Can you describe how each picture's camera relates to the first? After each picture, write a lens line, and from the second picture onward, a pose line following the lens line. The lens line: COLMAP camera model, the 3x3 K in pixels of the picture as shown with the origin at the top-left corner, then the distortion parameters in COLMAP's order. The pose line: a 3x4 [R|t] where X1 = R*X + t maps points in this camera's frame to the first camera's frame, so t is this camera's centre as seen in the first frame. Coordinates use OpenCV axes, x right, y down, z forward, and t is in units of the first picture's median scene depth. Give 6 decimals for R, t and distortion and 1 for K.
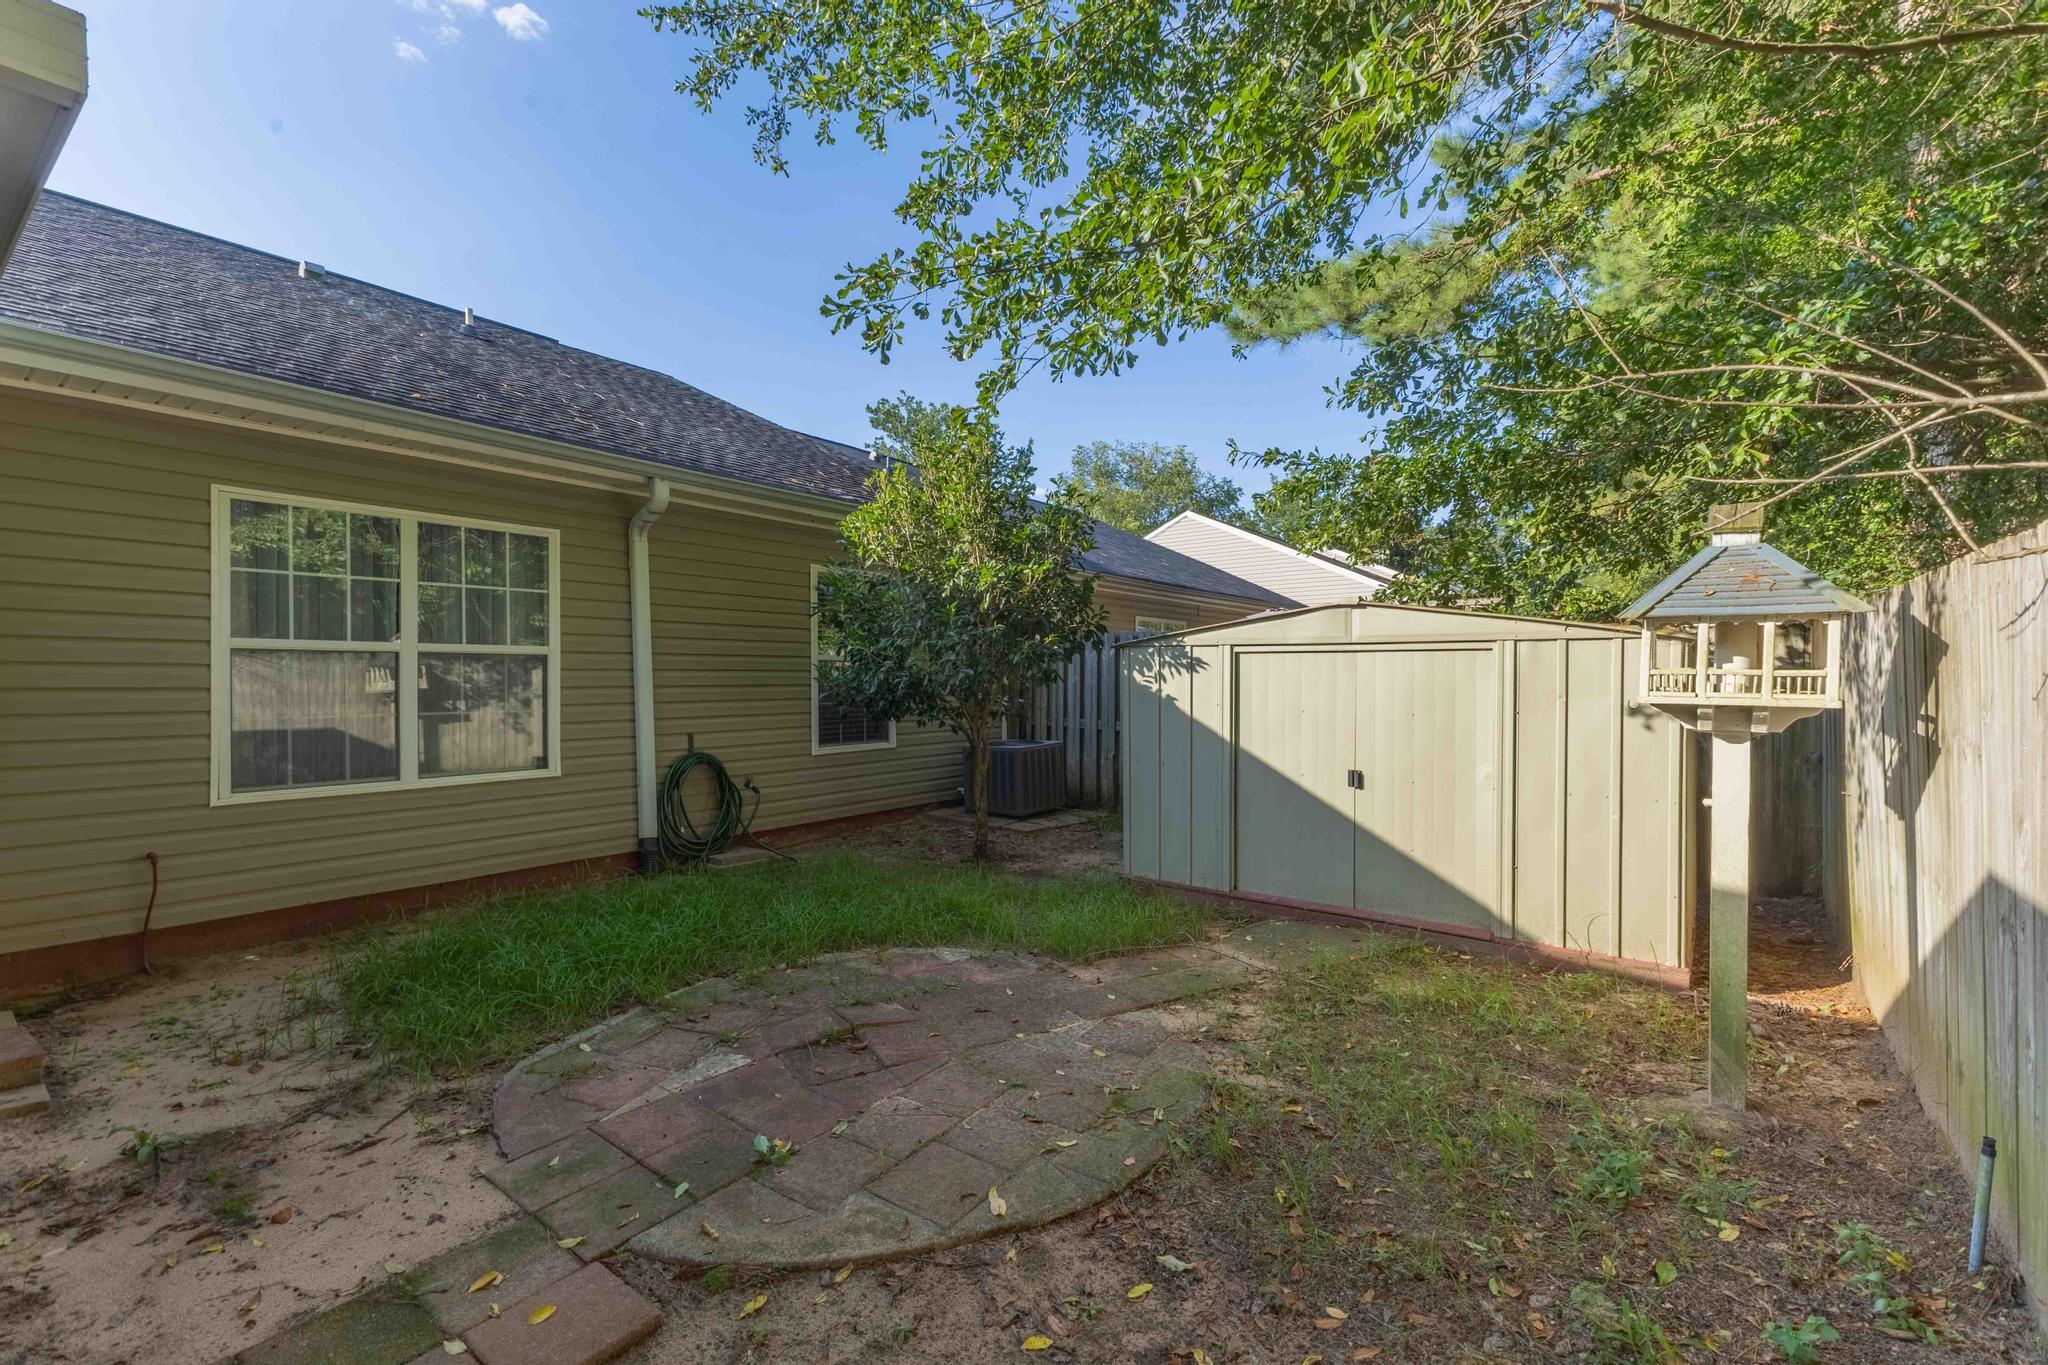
lens RADIAL K [[887.5, 0, 1005.6], [0, 887.5, 675.4], [0, 0, 1]] dist [0.012718, -0.002748]
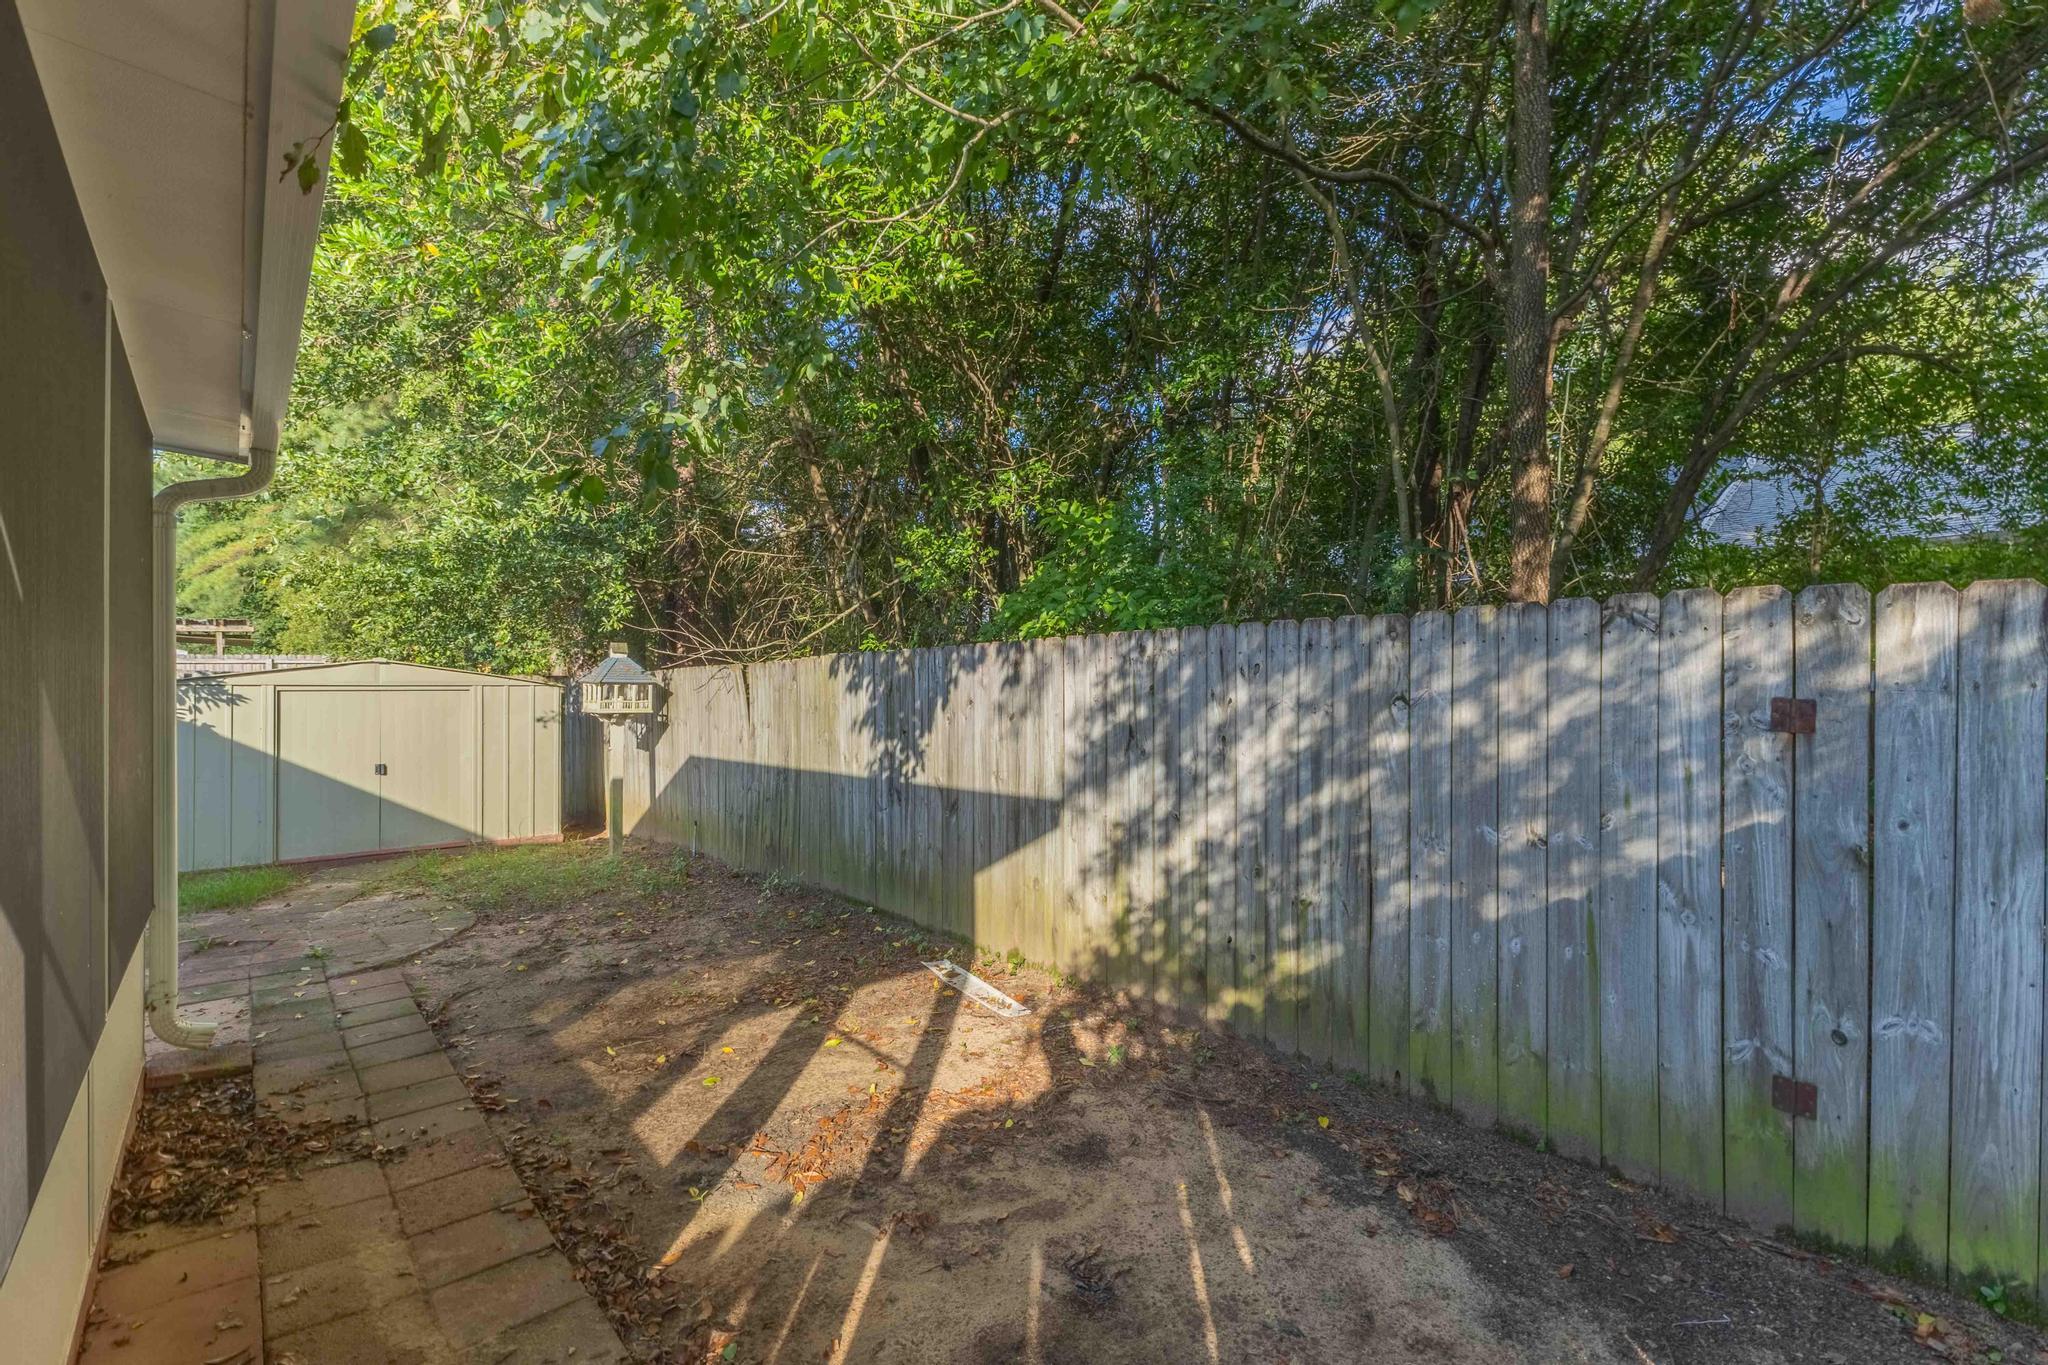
lens RADIAL K [[887.5, 0, 1014.2], [0, 887.5, 691.6], [0, 0, 1]] dist [0.012718, -0.002748]
pose [[0.207327, -0.000647, 0.978272, -0.950952], [0.012634, 0.999918, -0.002016, -0.007585], [-0.978190, 0.012777, 0.207318, -0.459395]]
